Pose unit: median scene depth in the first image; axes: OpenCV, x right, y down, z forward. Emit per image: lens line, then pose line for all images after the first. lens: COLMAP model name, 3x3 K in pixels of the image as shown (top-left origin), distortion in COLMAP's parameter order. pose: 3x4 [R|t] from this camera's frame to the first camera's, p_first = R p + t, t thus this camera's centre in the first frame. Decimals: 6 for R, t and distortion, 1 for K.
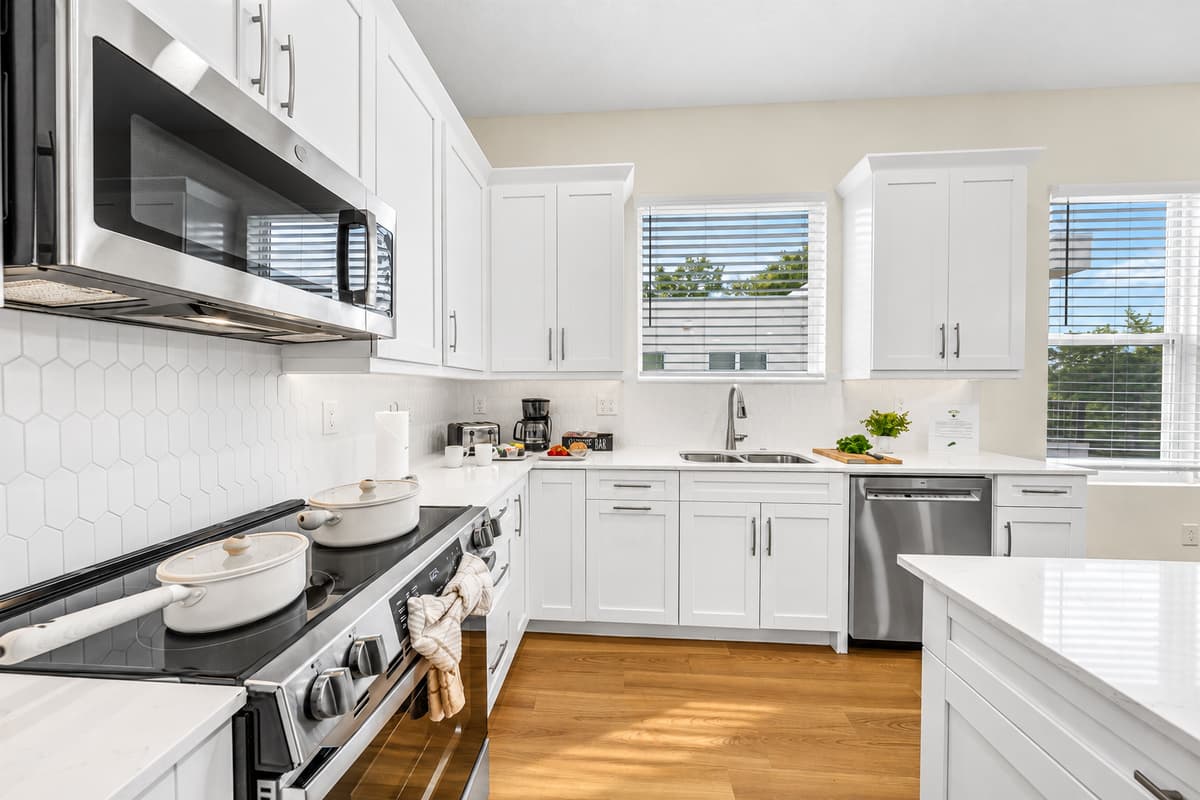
lens RADIAL K [[406.0, 0, 599.4], [0, 406.0, 393.4], [0, 0, 1]] dist [0.000289, 0.000030]
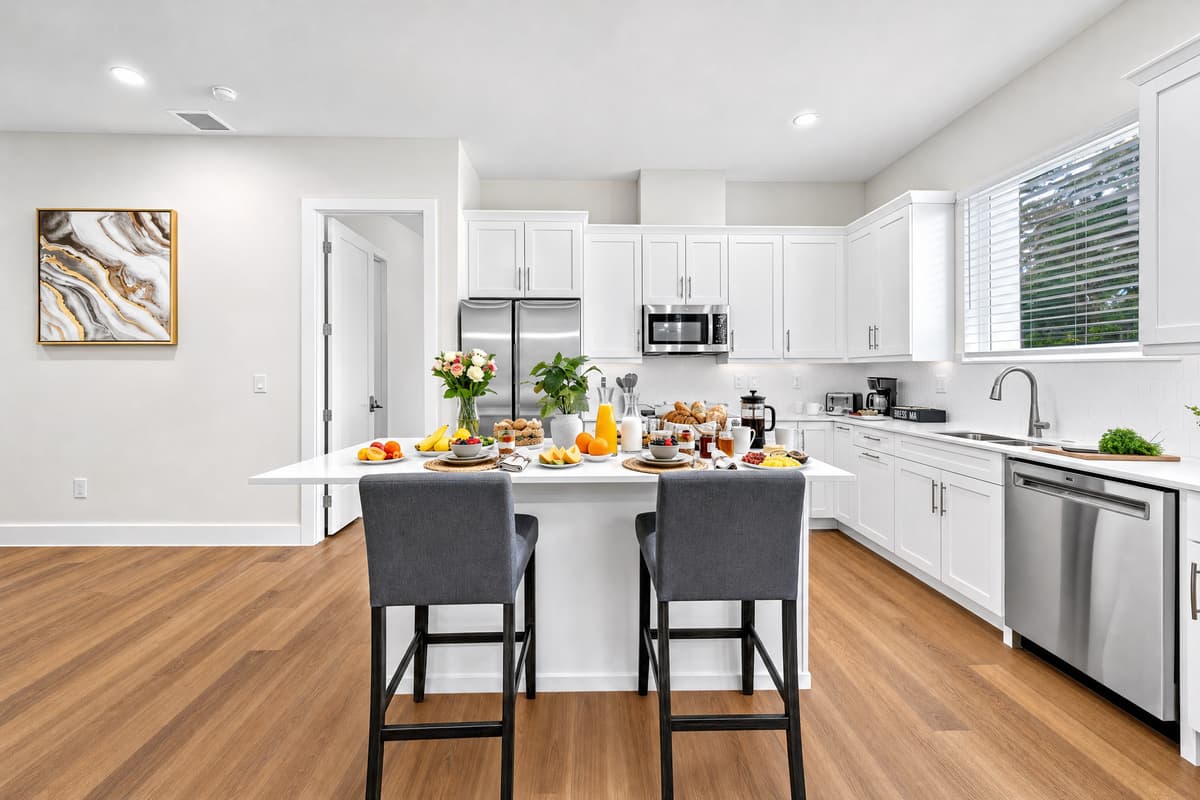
lens RADIAL K [[473.0, 0, 592.0], [0, 473.0, 356.1], [0, 0, 1]] dist [-0.001997, -0.000213]
pose [[0.091432, -0.026989, -0.995445, 1.428142], [-0.006645, 0.999594, -0.027712, -0.010686], [0.995789, 0.009148, 0.091216, -0.087543]]
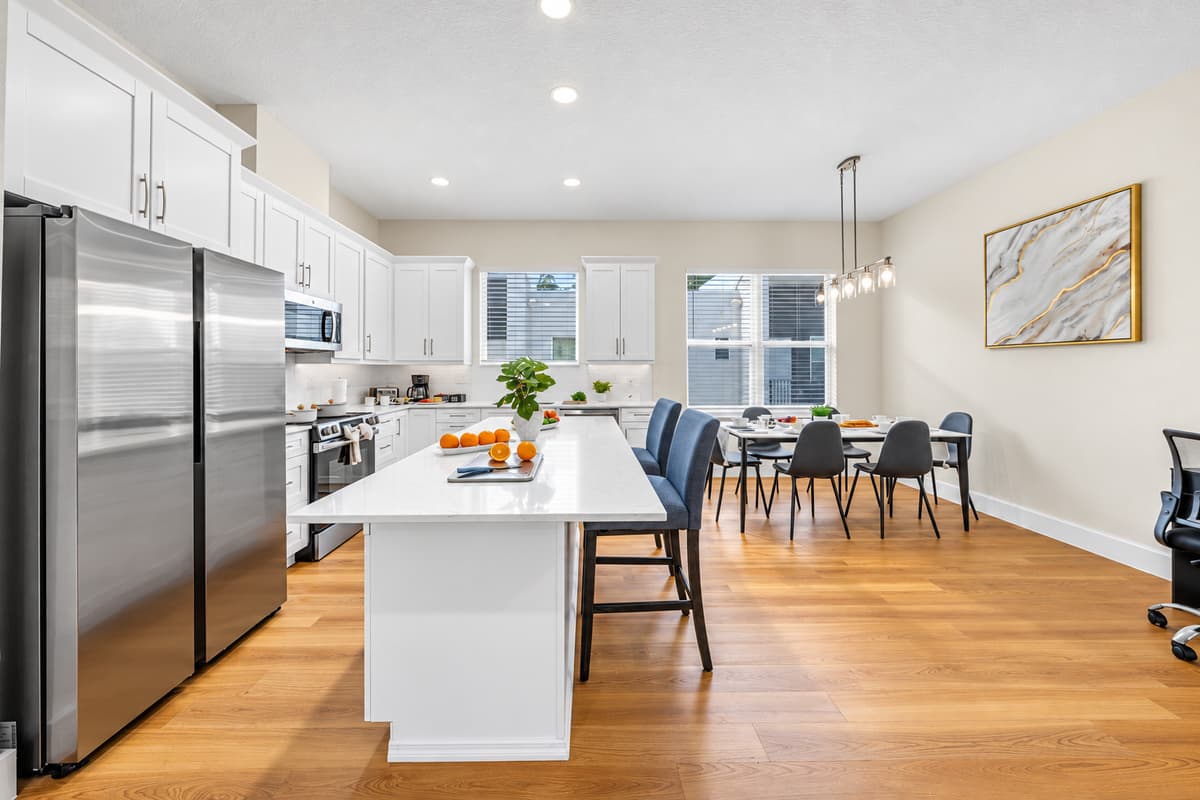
lens RADIAL K [[418.4, 0, 598.0], [0, 418.4, 364.4], [0, 0, 1]] dist [-0.000590, -0.000107]
pose [[0.996311, -0.000424, 0.085821, 0.536488], [0.002160, 0.999795, -0.020144, 0.005675], [-0.085794, 0.020255, 0.996107, -1.069804]]
